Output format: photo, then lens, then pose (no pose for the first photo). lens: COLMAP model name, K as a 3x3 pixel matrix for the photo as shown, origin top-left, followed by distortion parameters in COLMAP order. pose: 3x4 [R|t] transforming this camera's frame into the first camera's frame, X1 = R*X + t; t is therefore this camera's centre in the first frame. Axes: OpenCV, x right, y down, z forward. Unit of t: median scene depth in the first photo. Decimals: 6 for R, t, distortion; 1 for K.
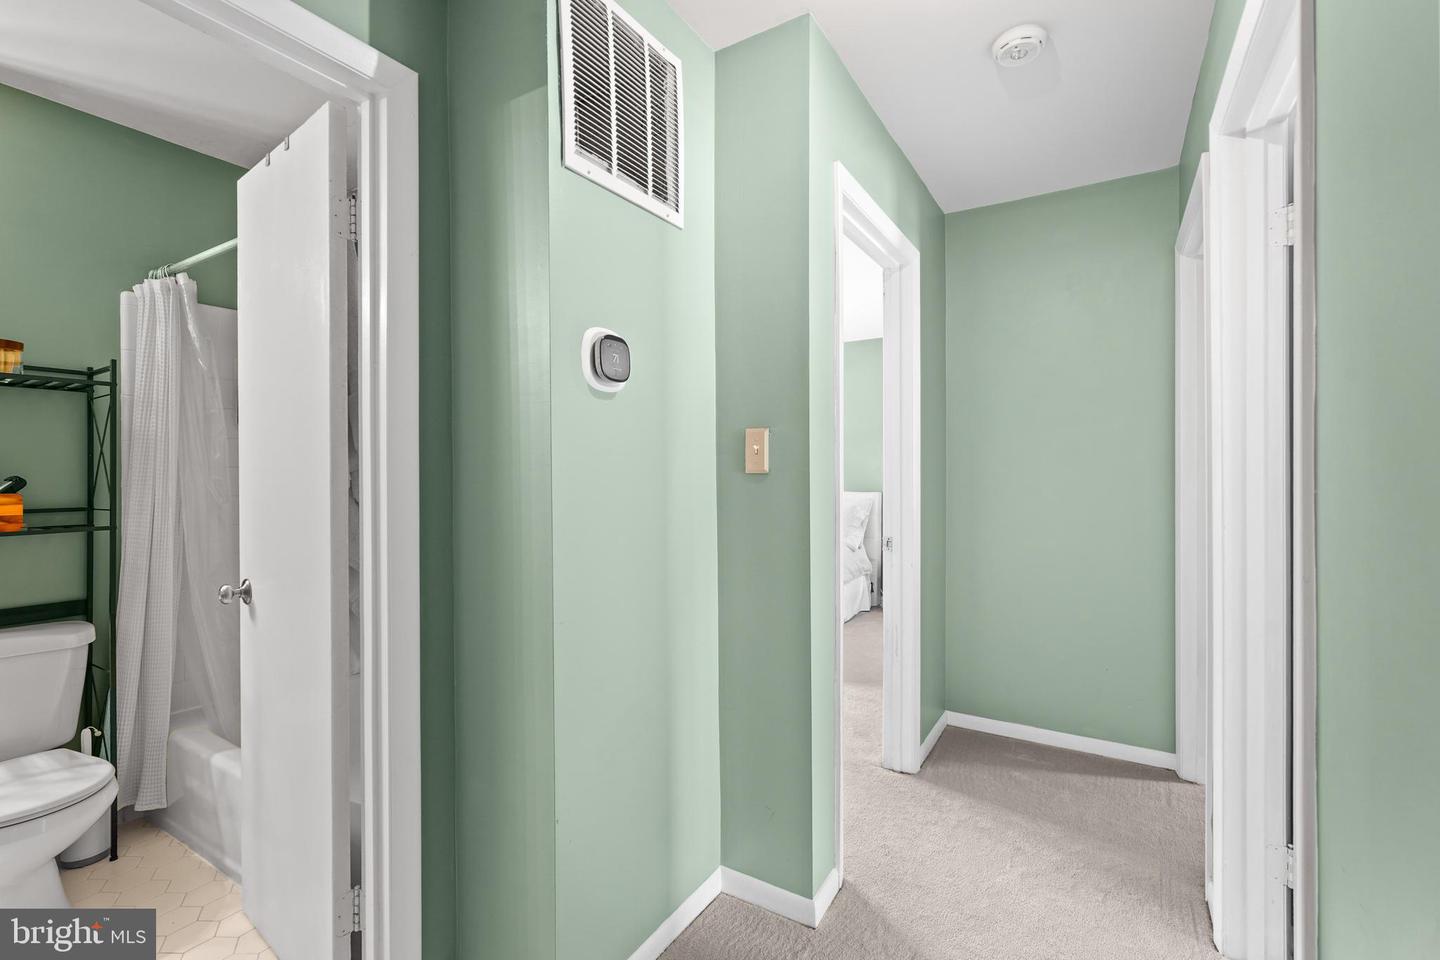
lens RADIAL K [[643.1, 0, 719.0], [0, 643.1, 478.9], [0, 0, 1]] dist [-0.007734, 0.004275]
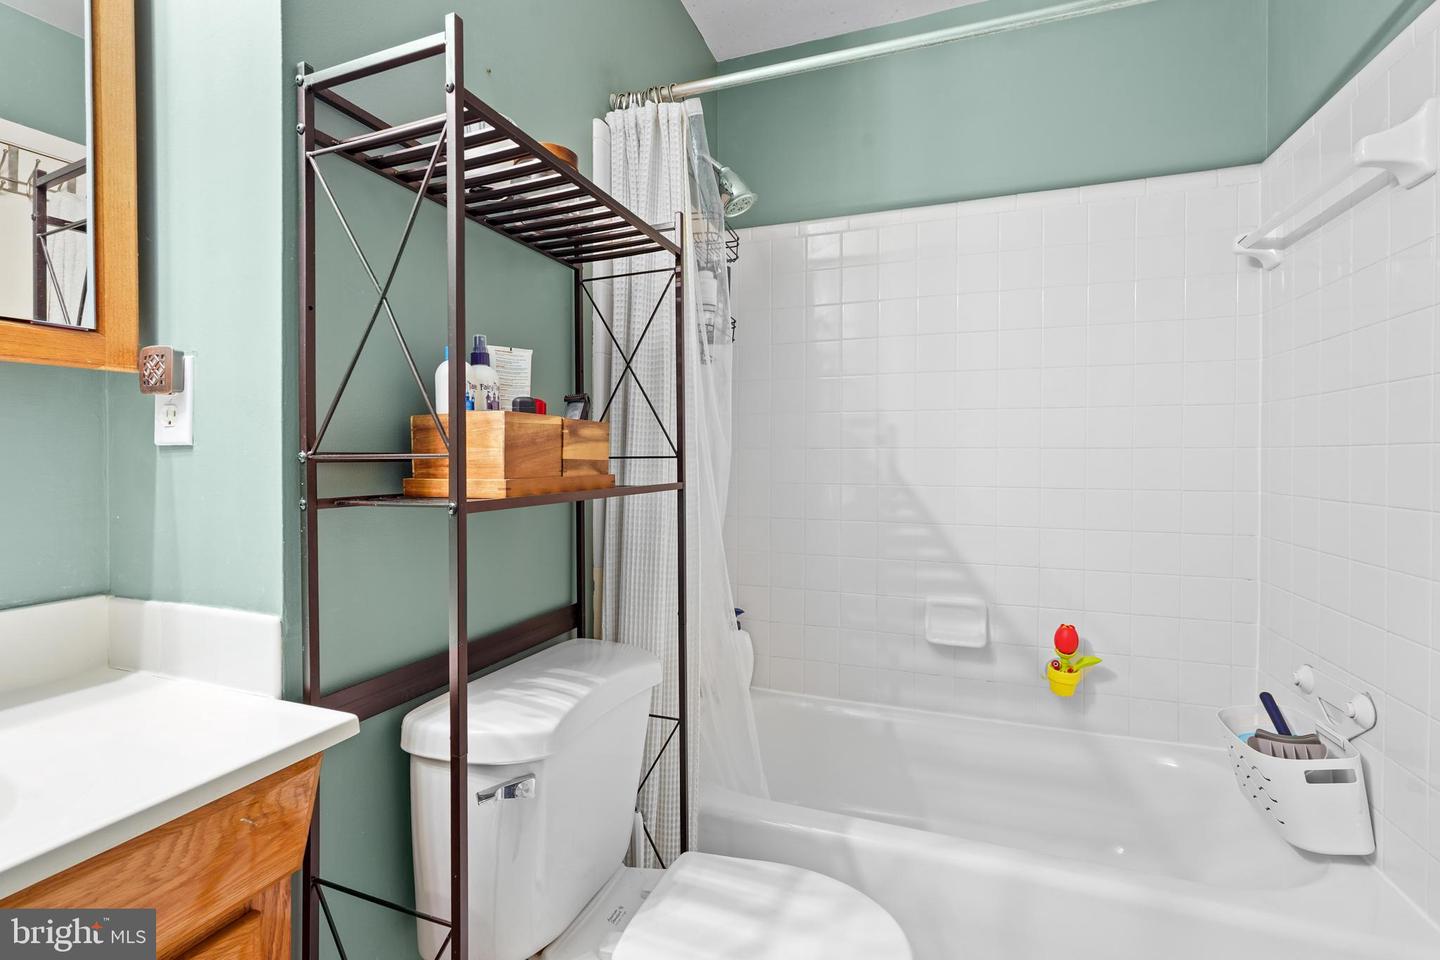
lens RADIAL K [[643.1, 0, 719.9], [0, 643.1, 486.3], [0, 0, 1]] dist [-0.007734, 0.004275]
pose [[0.976608, 0.005003, 0.214969, -1.038039], [-0.007766, 0.999898, 0.012010, 0.067691], [-0.214887, -0.013399, 0.976547, 0.386396]]
